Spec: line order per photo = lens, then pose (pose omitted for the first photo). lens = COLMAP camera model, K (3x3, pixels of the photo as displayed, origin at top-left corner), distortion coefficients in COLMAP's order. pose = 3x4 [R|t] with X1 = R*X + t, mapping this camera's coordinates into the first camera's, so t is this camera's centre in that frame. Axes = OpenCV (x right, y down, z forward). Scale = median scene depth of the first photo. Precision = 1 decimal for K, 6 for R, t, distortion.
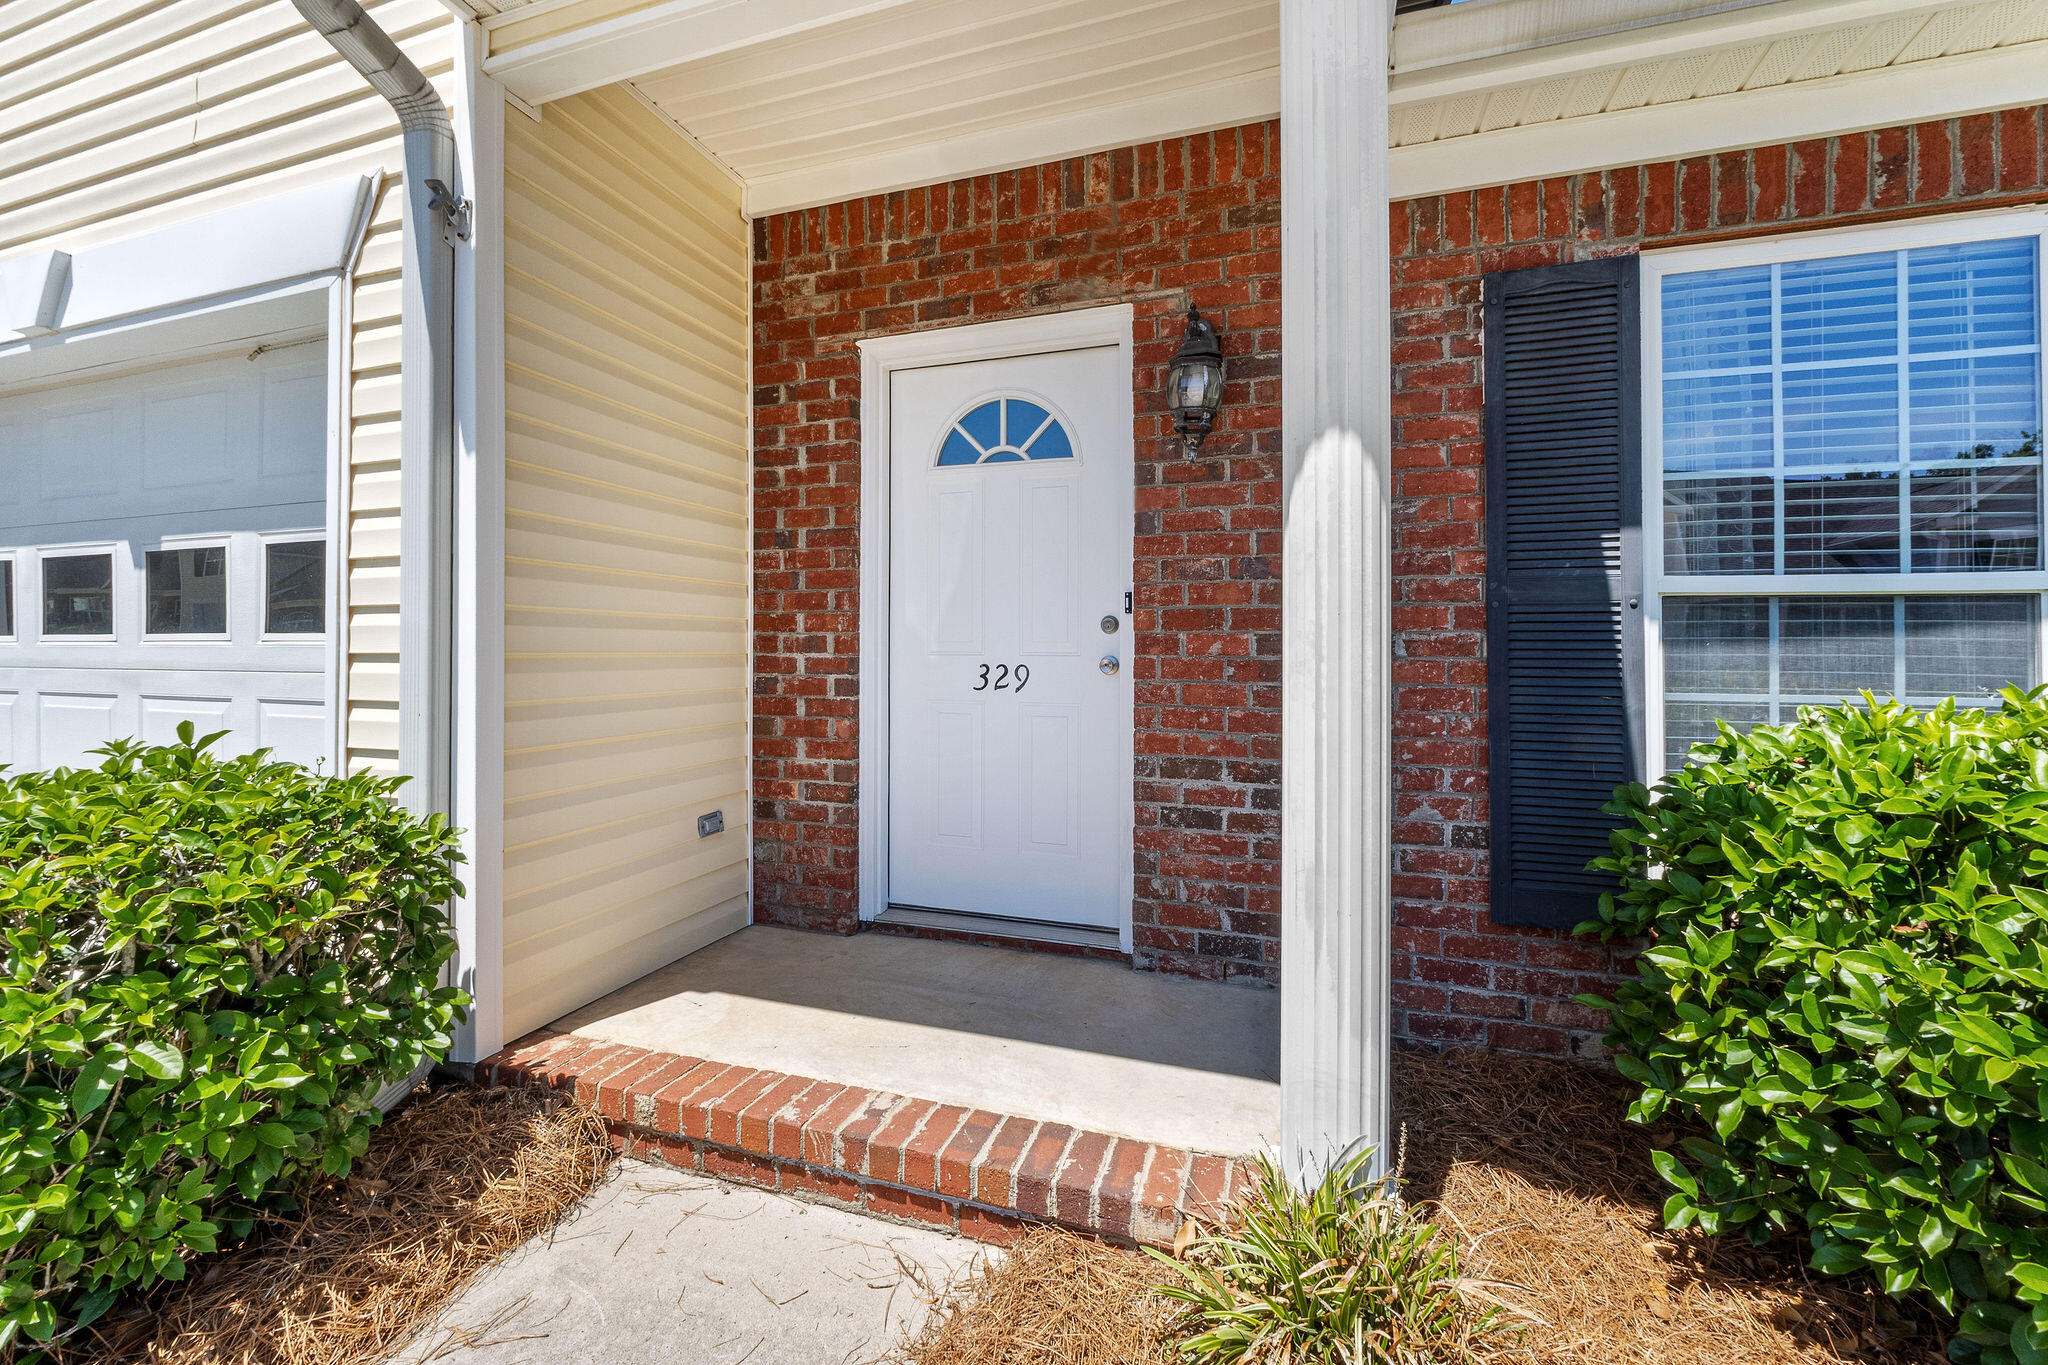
lens RADIAL K [[868.2, 0, 1003.6], [0, 868.2, 638.3], [0, 0, 1]] dist [-0.006480, -0.000469]
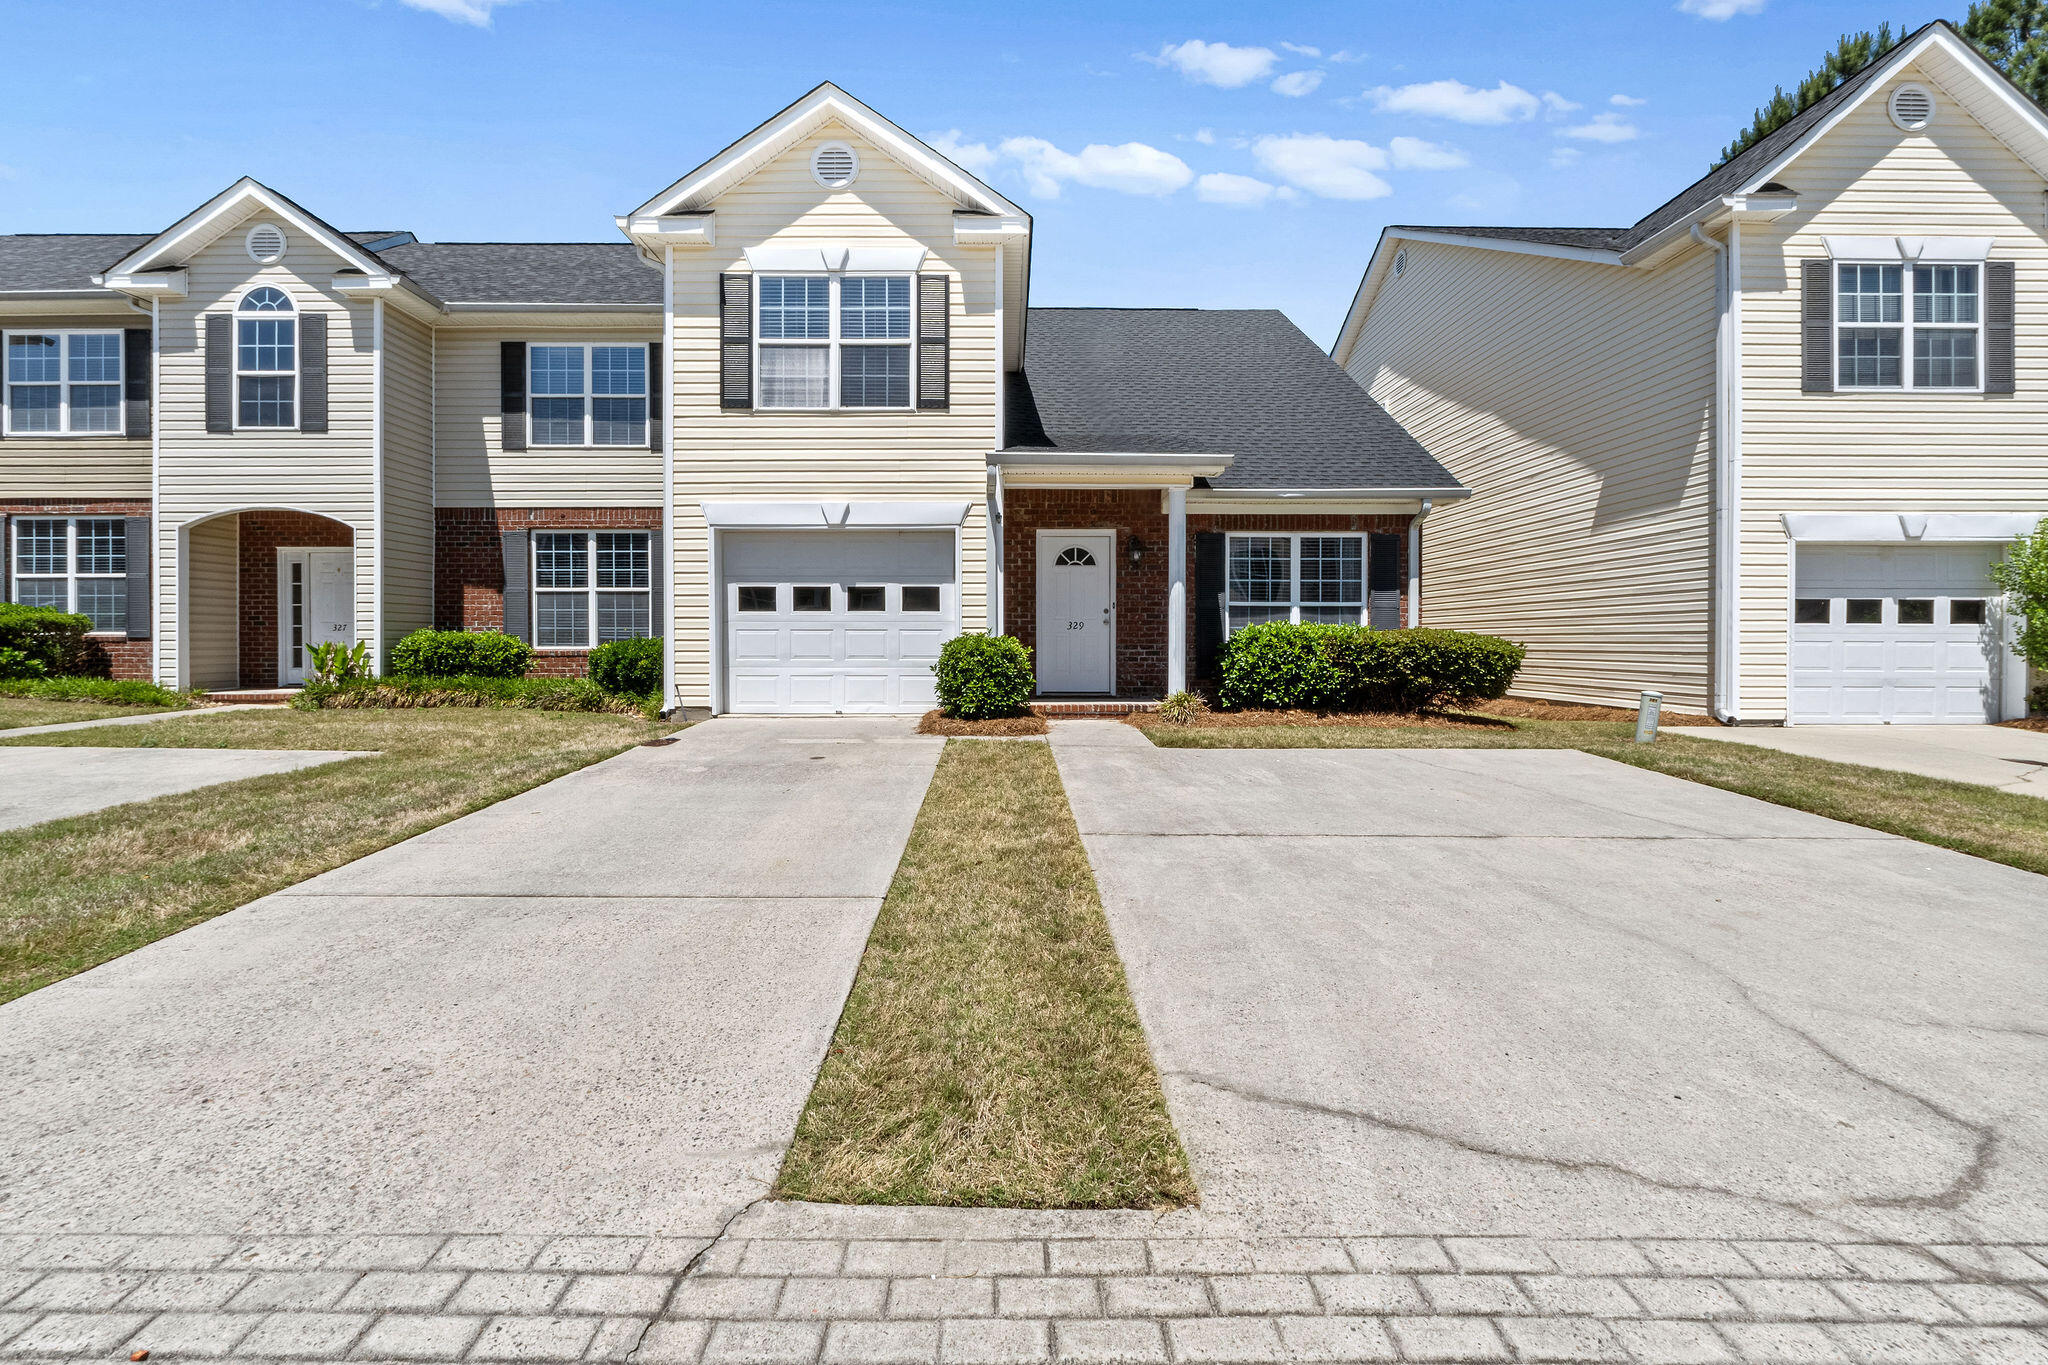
lens RADIAL K [[868.2, 0, 1003.6], [0, 868.2, 638.3], [0, 0, 1]] dist [-0.006480, -0.000469]
pose [[0.945046, 0.000166, 0.326939, -1.557825], [-0.003573, 0.999945, 0.009820, 0.067620], [-0.326919, -0.010449, 0.944995, -2.454862]]
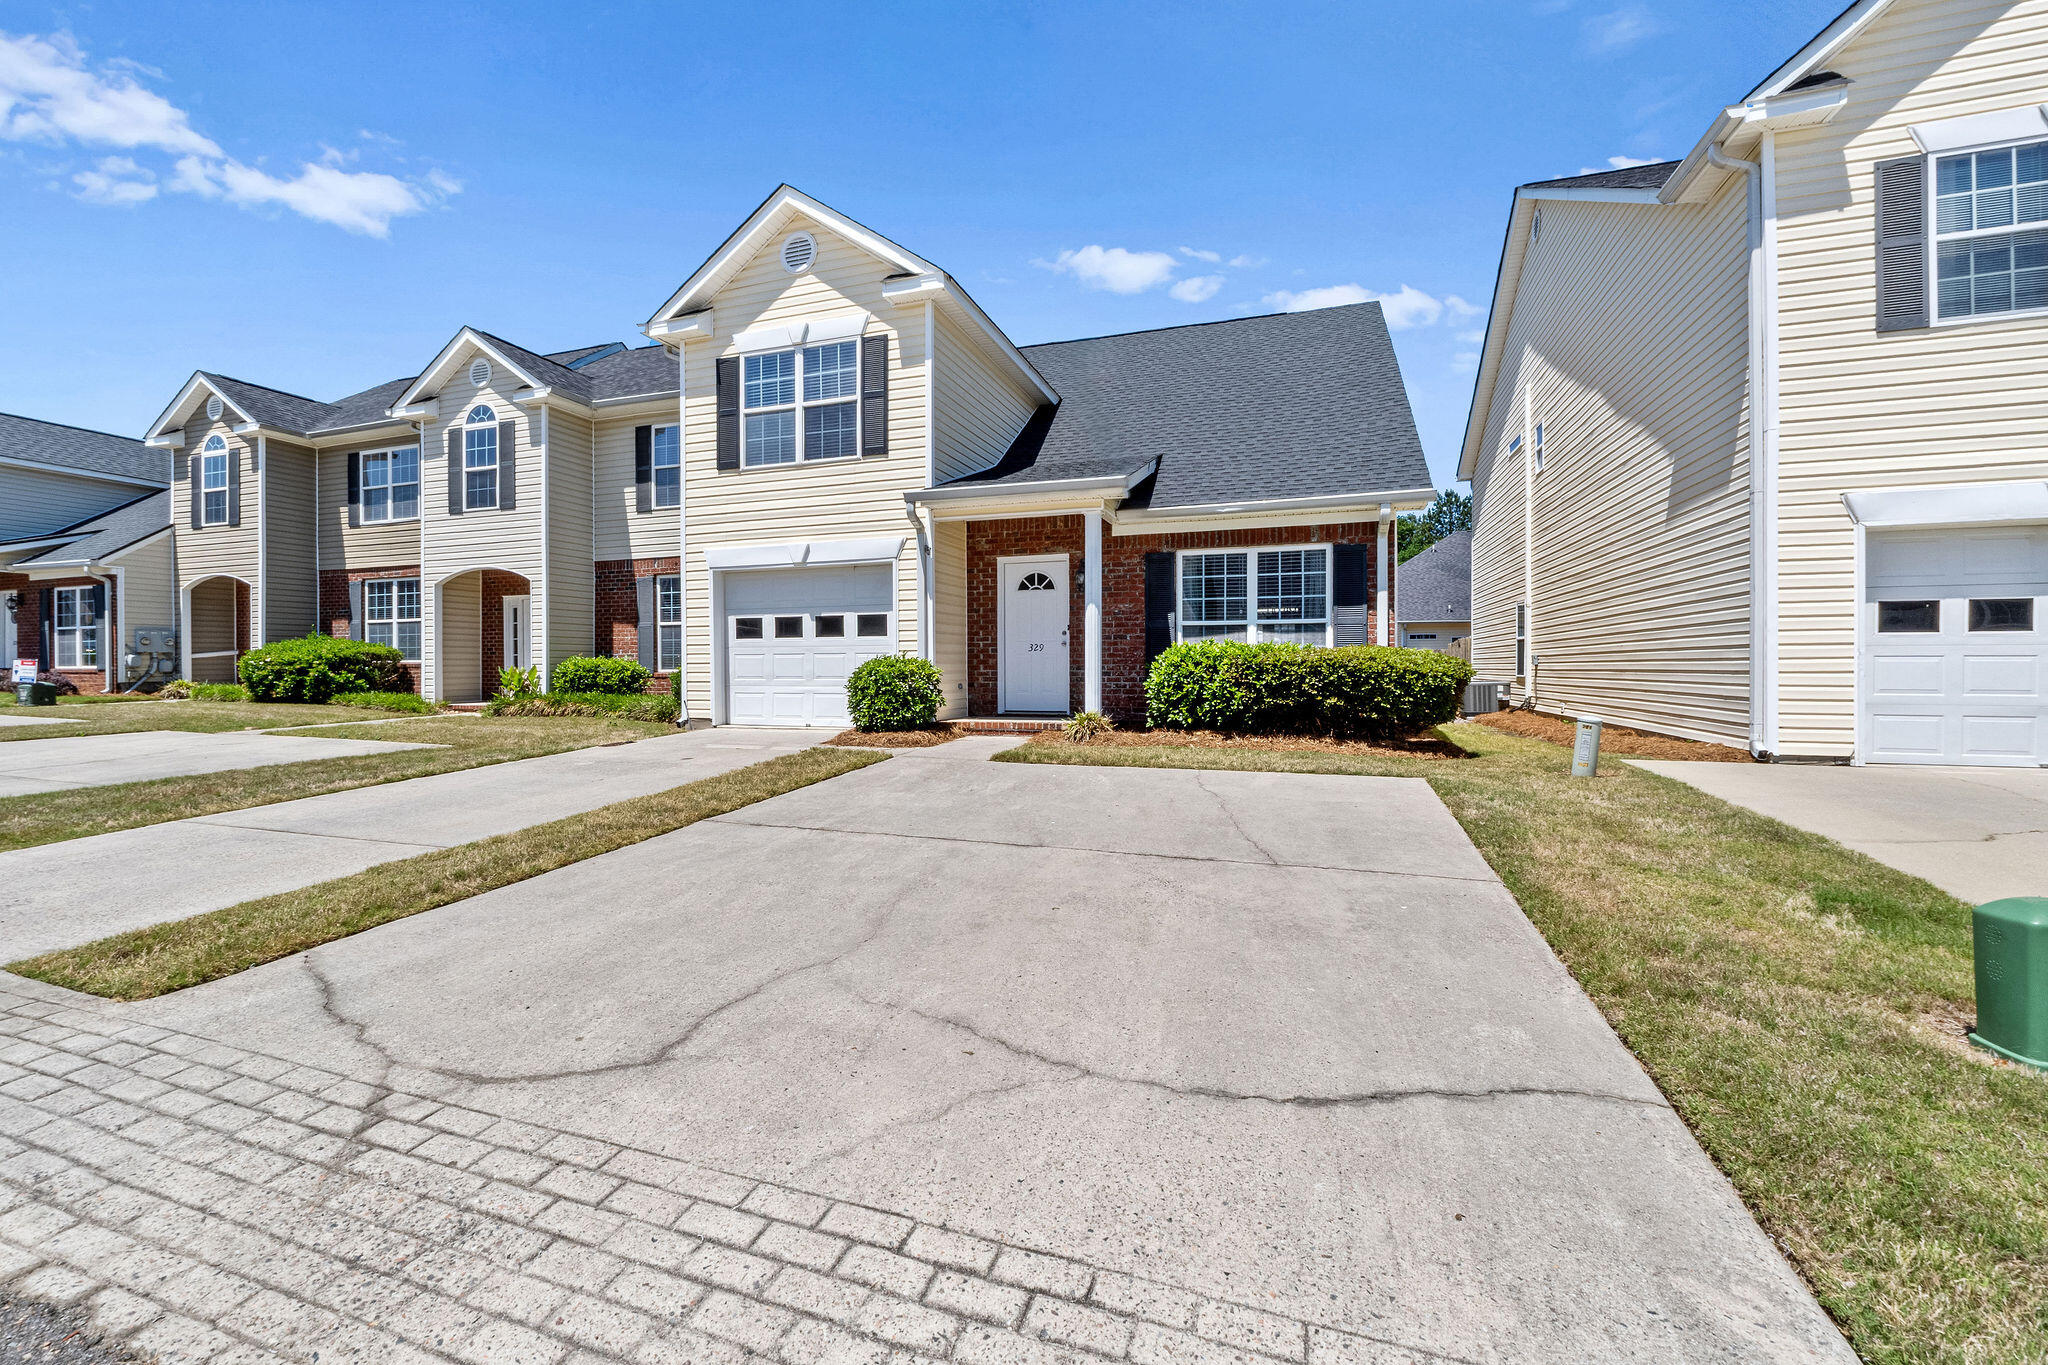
lens RADIAL K [[864.5, 0, 995.1], [0, 864.5, 659.7], [0, 0, 1]] dist [-0.003632, -0.000195]
pose [[0.999842, -0.006263, -0.016638, -0.126267], [0.006363, 0.999962, 0.005943, 0.079794], [0.016600, -0.006048, 0.999844, -2.929221]]
